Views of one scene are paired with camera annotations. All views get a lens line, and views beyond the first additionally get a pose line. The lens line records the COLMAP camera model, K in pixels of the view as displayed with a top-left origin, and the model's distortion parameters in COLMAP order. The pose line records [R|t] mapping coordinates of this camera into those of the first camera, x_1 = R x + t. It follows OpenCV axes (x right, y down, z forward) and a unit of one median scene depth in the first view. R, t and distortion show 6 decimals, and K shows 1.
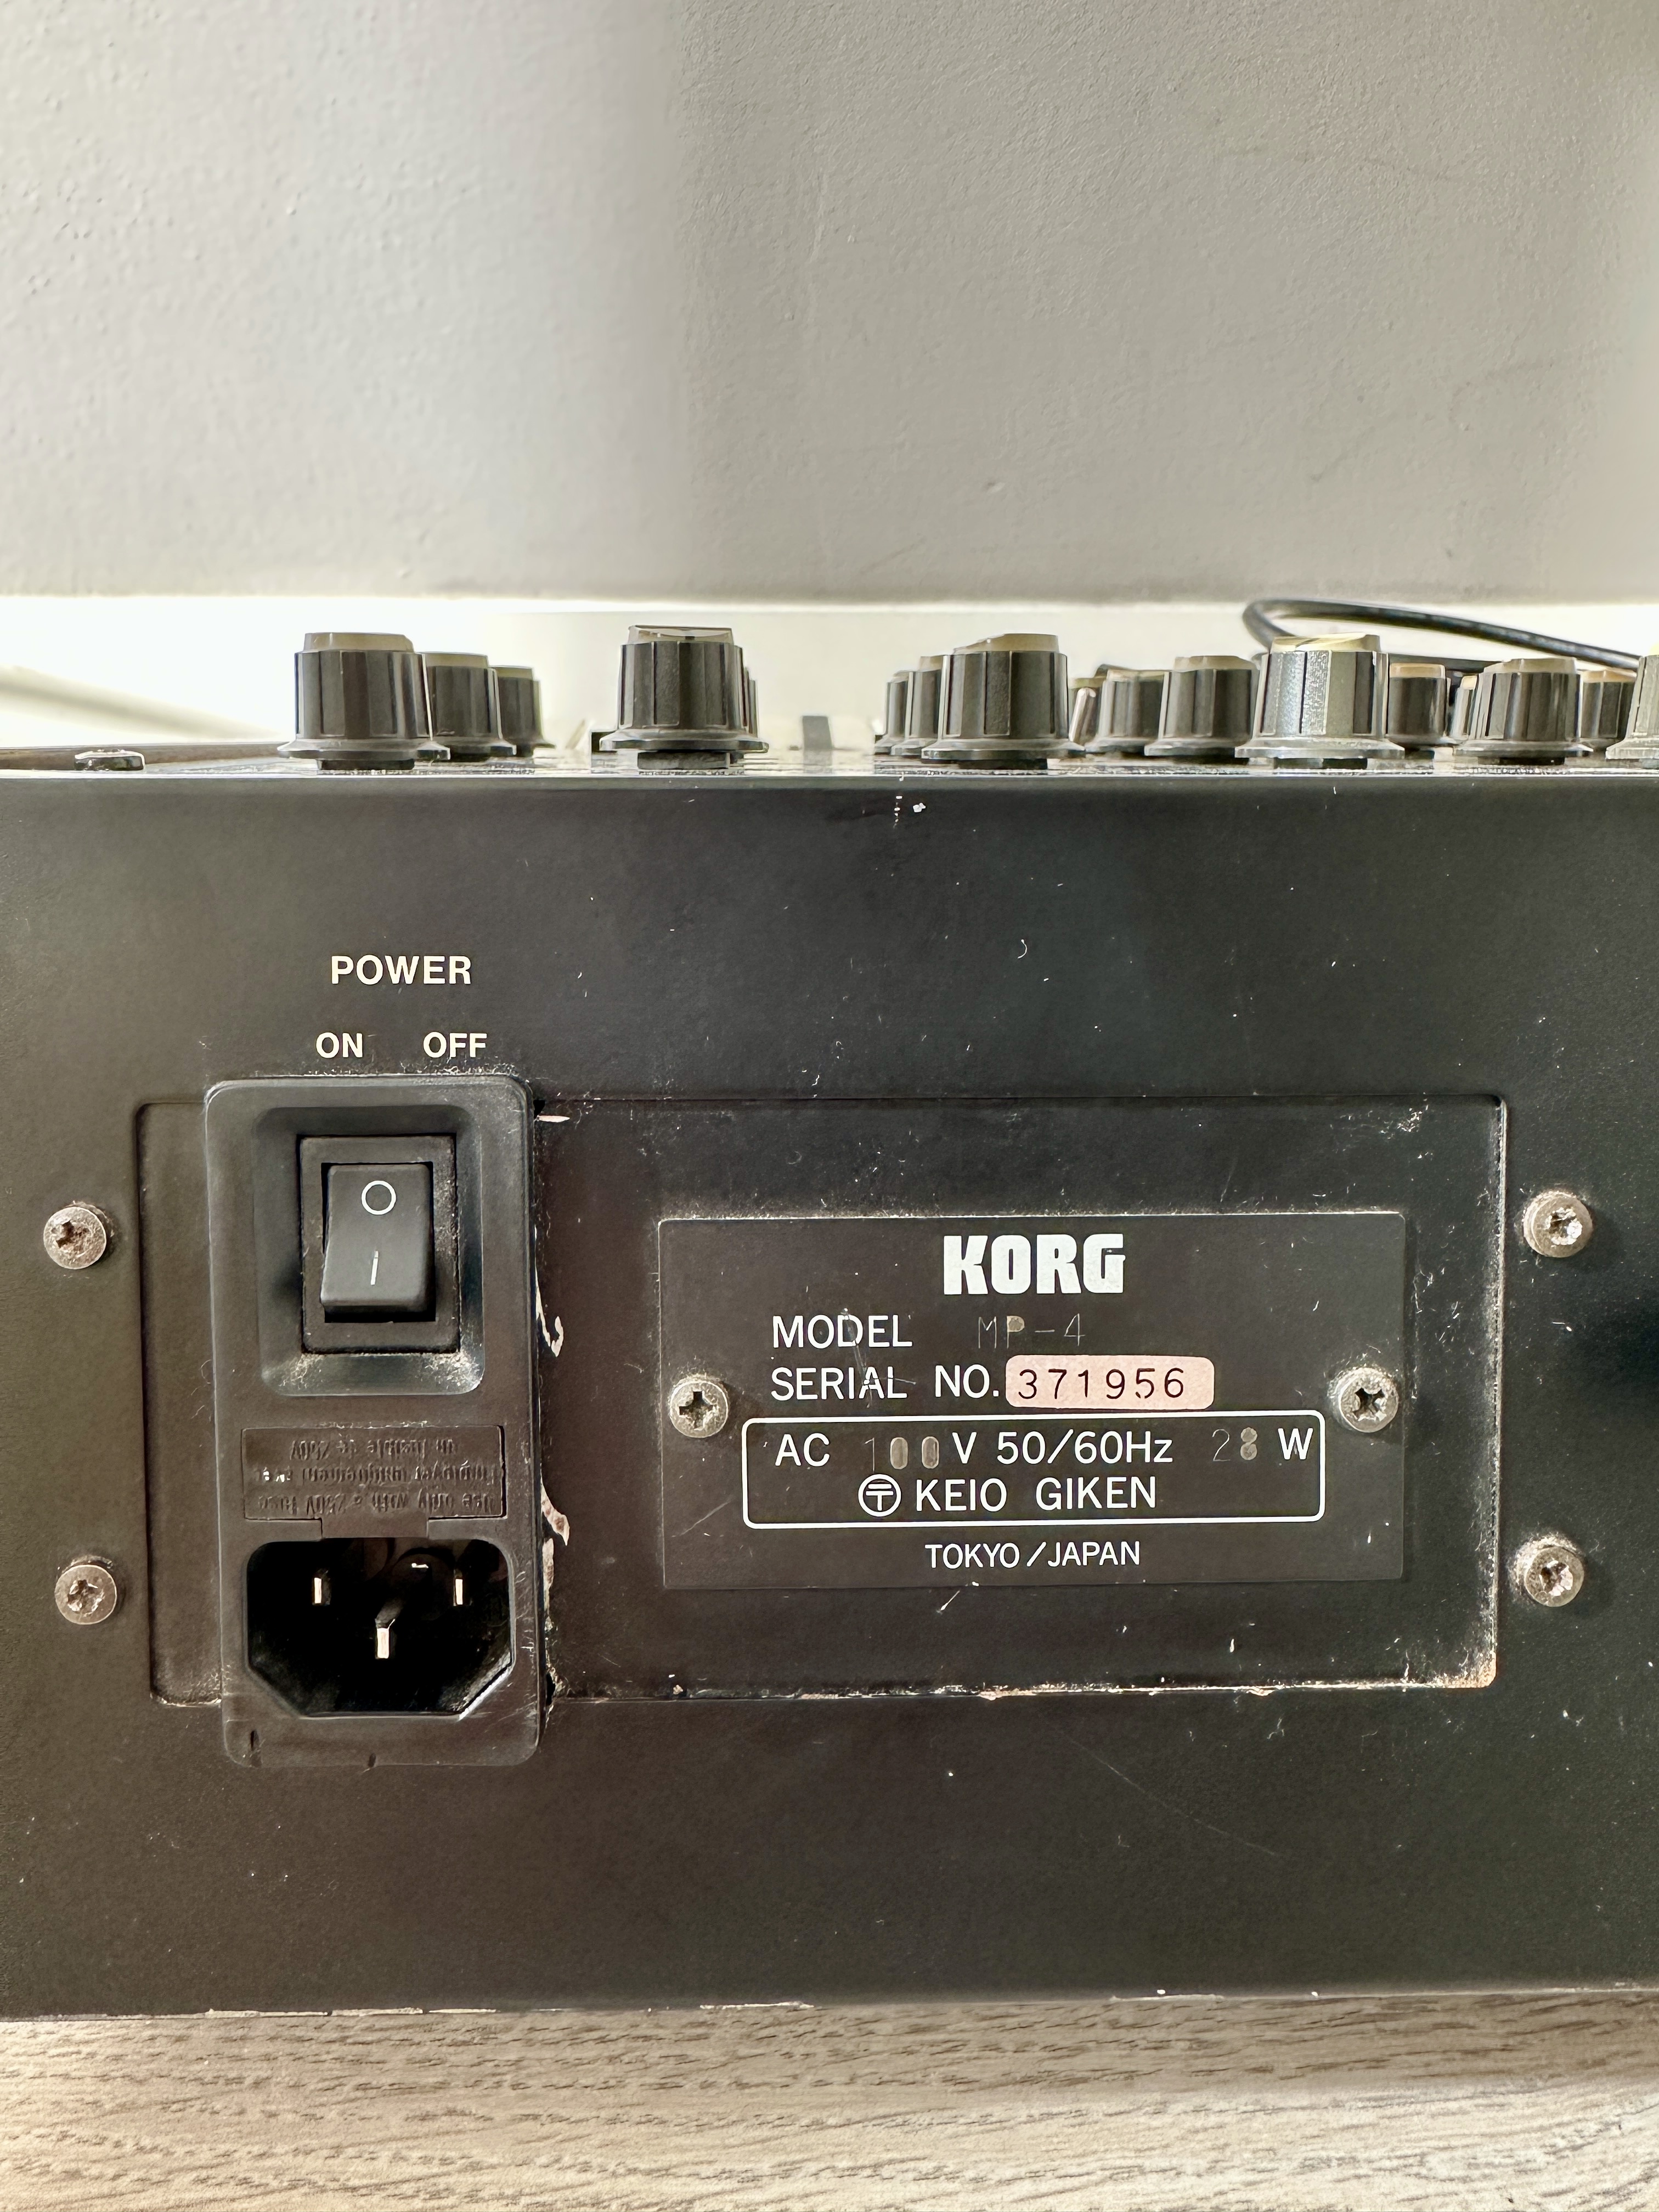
lens RADIAL K [[1654.9, 0, 827.5], [0, 1654.9, 1104.3], [0, 0, 1]] dist [-0.002816, -0.001512]
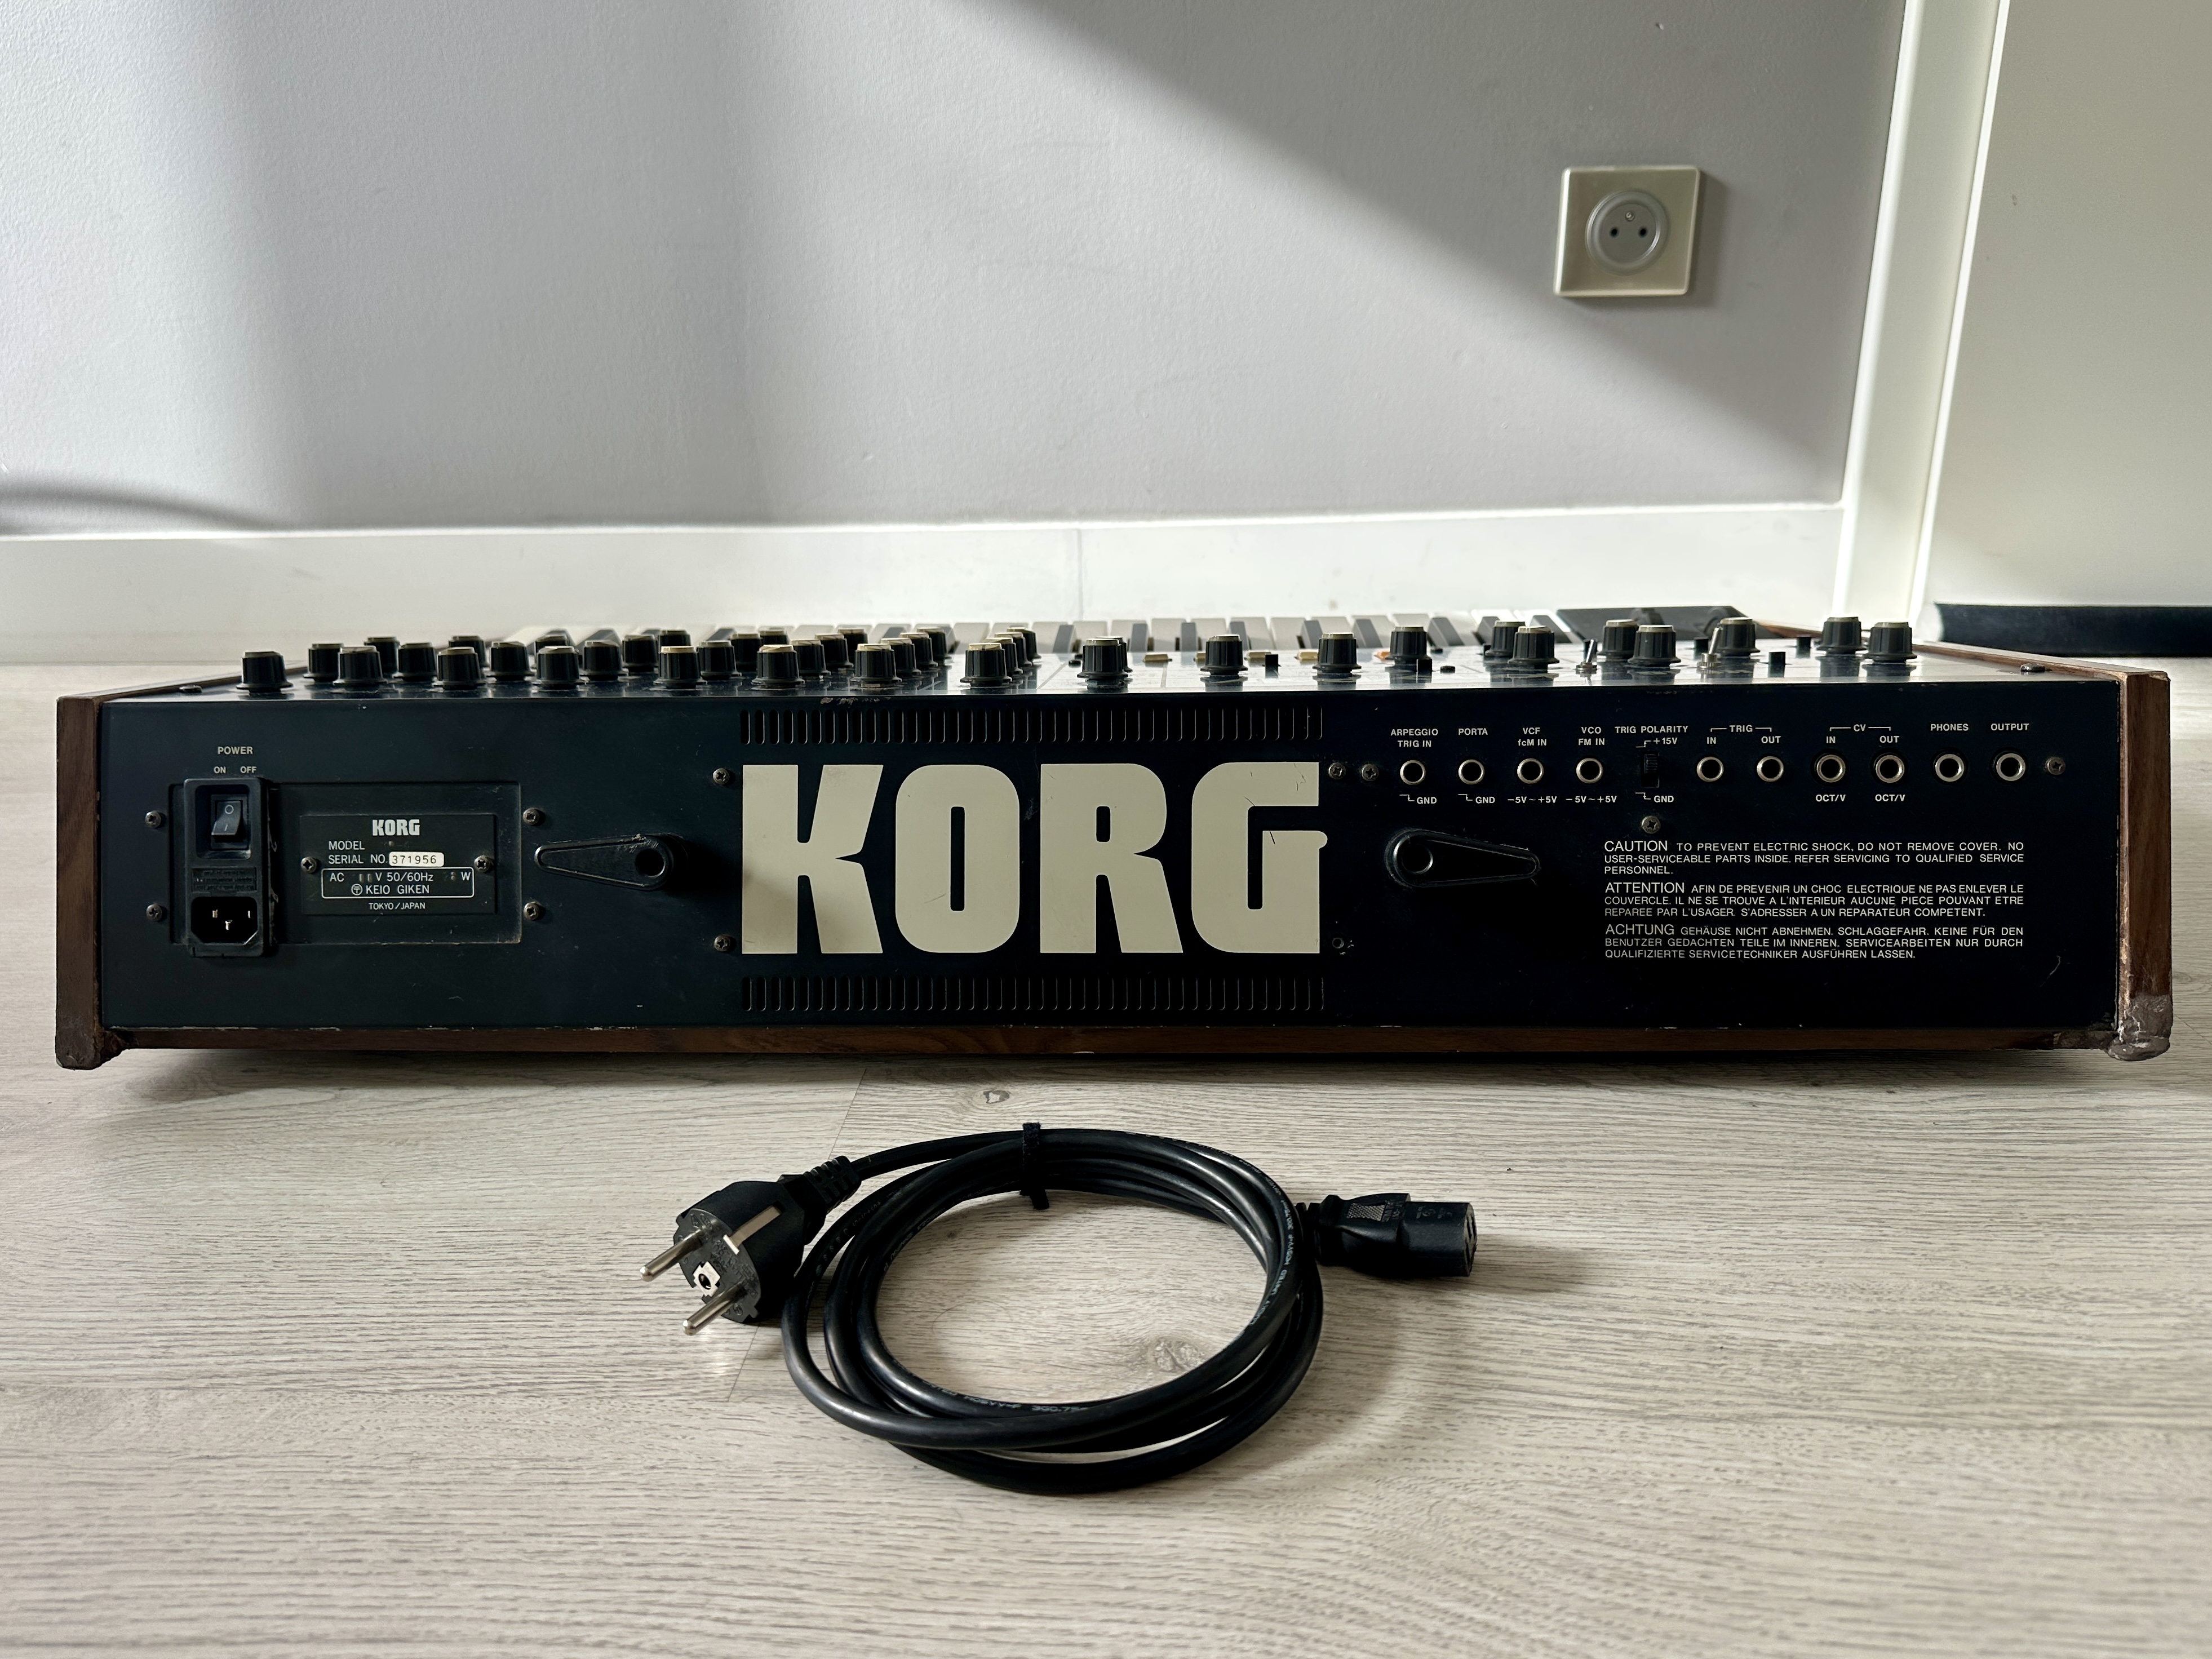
lens RADIAL K [[1640.6, 0, 1083.3], [0, 1640.6, 834.9], [0, 0, 1]] dist [0.019774, -0.041710]
pose [[0.996239, -0.002772, -0.086605, 1.997579], [-0.000110, 0.999447, -0.033259, 0.237118], [0.086649, 0.033143, 0.995687, -2.574767]]
